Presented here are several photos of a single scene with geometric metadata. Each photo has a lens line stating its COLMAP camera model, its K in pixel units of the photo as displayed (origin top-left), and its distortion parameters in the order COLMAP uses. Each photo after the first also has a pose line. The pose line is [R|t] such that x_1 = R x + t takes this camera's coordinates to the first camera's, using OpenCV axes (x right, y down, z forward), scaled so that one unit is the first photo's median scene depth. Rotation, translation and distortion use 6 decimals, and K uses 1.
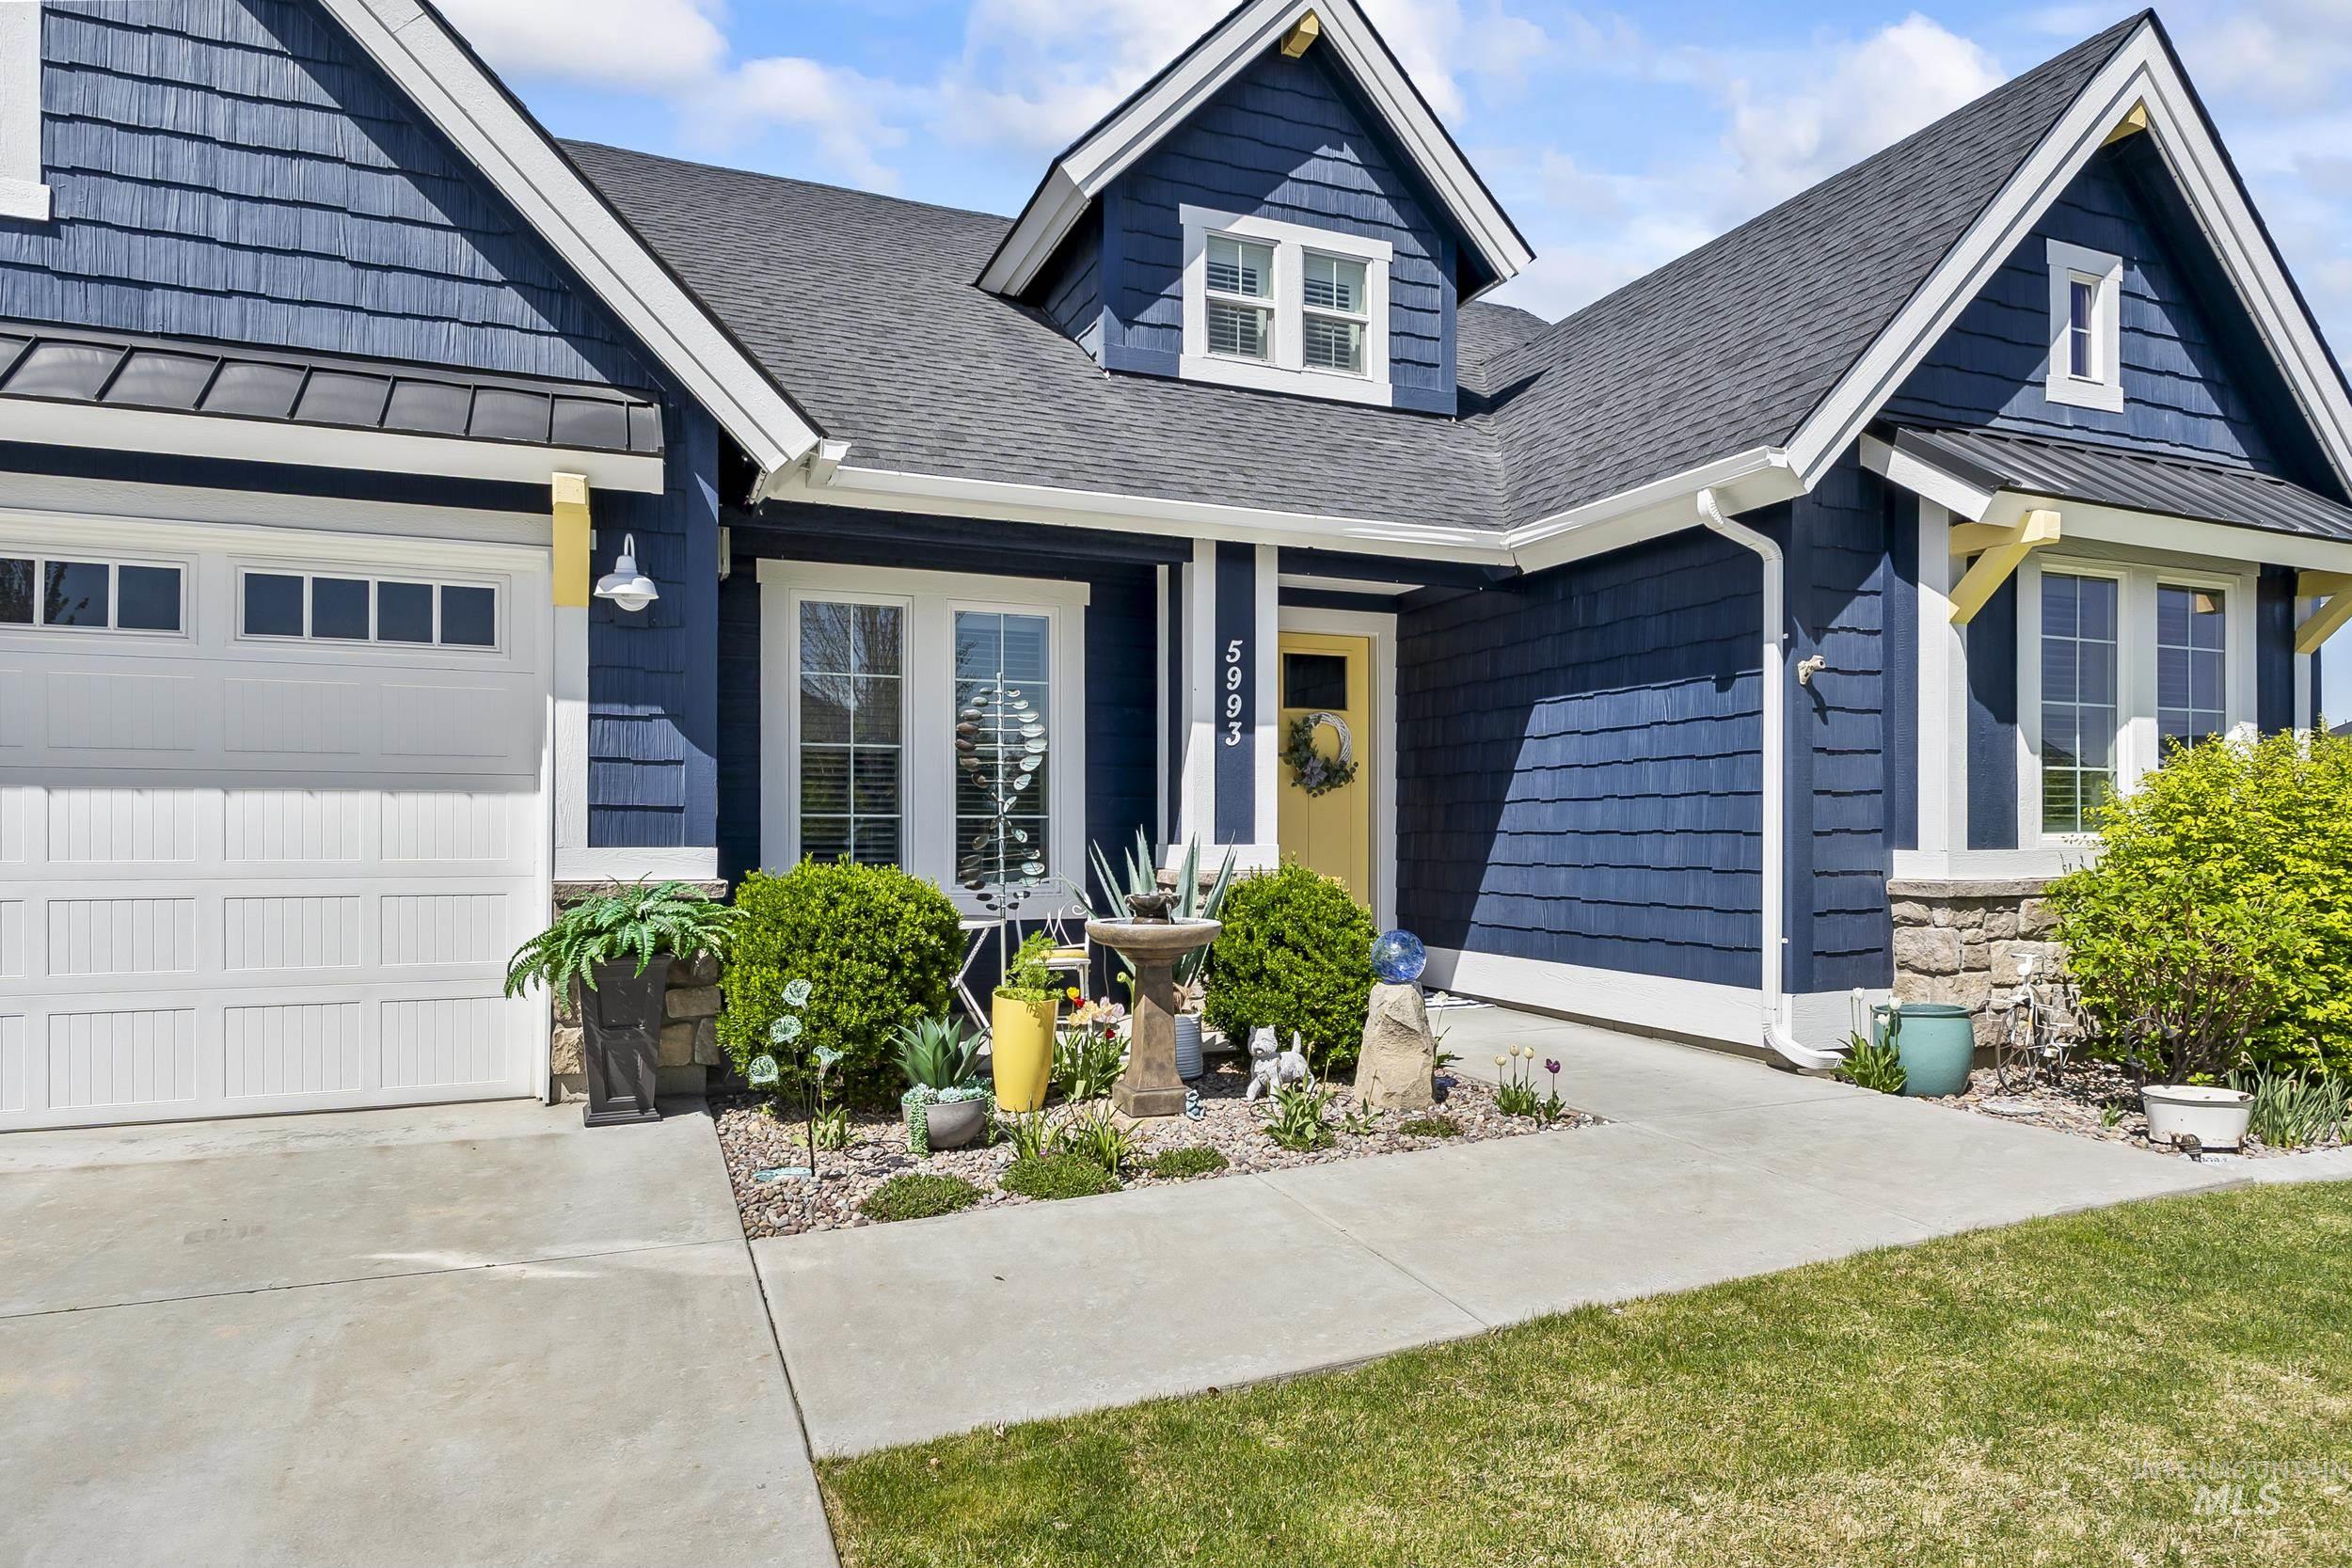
lens RADIAL K [[1381.4, 0, 1167.2], [0, 1381.4, 836.3], [0, 0, 1]] dist [-0.000514, -0.004143]
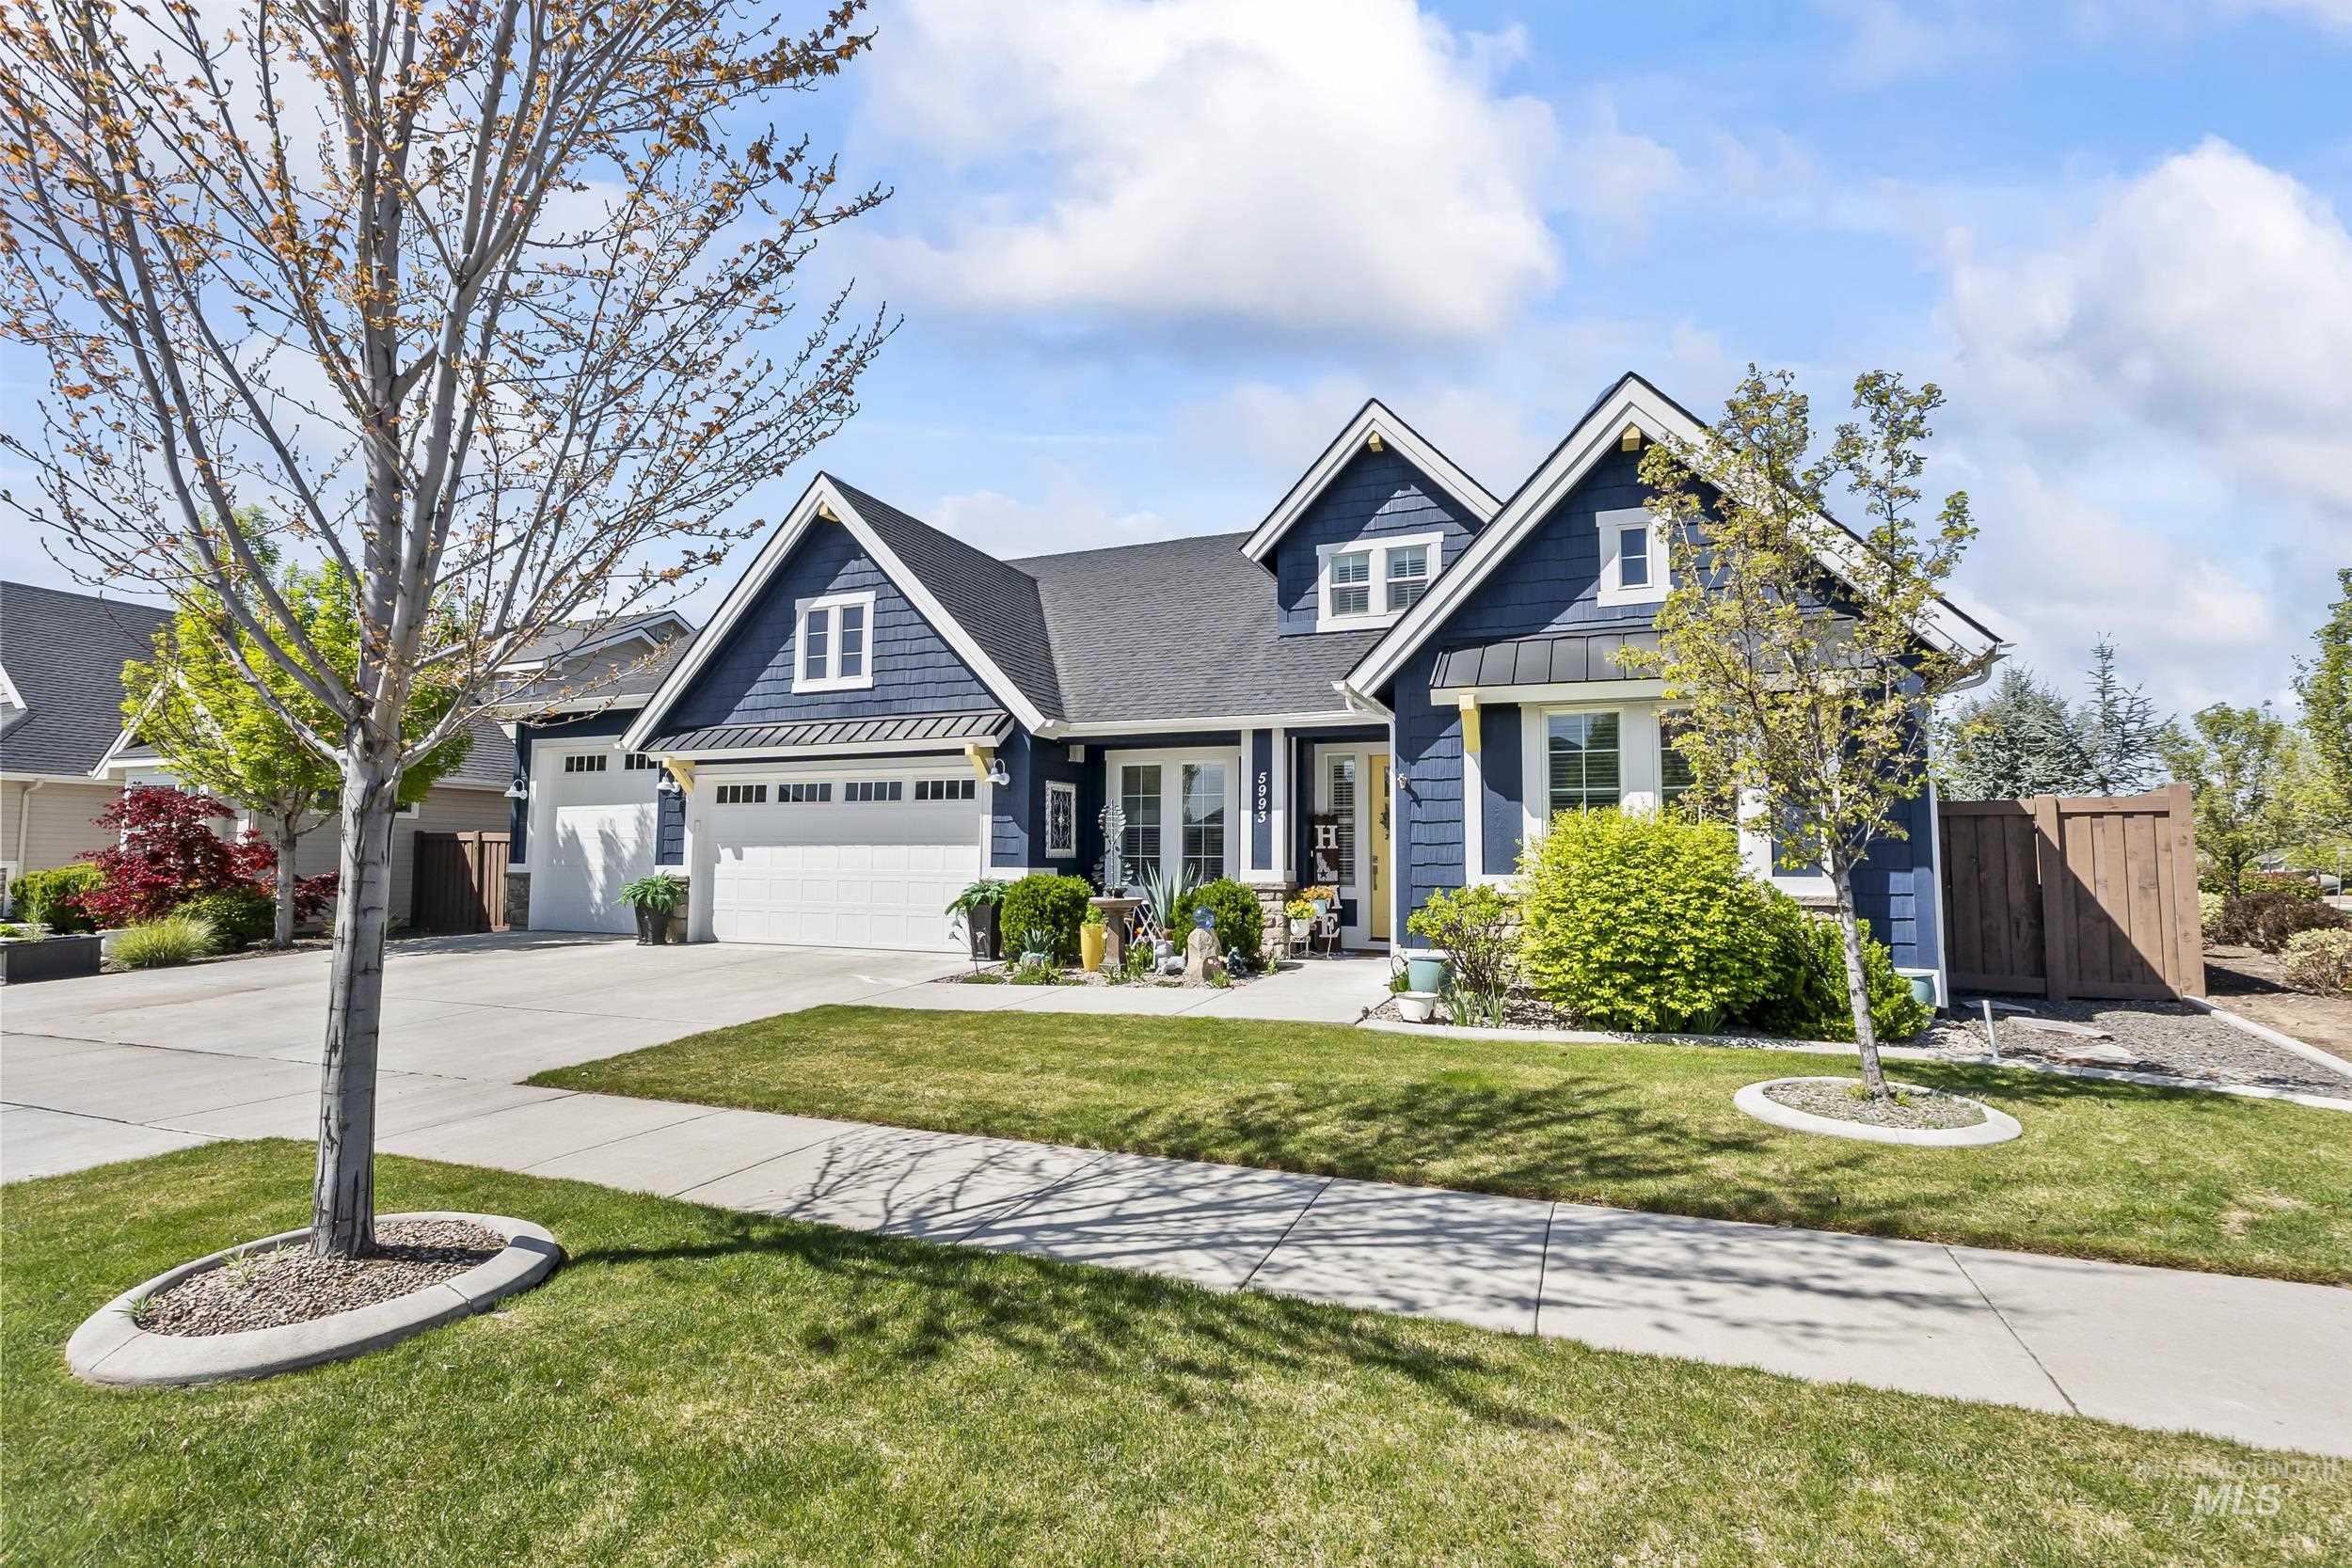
lens RADIAL K [[1086.5, 0, 1151.1], [0, 1086.5, 789.7], [0, 0, 1]] dist [0.000214, -0.000236]
pose [[0.698117, -0.045005, -0.714568, 1.296721], [-0.010140, 0.997301, -0.072718, 0.007059], [0.715912, 0.058011, 0.695776, -0.316122]]
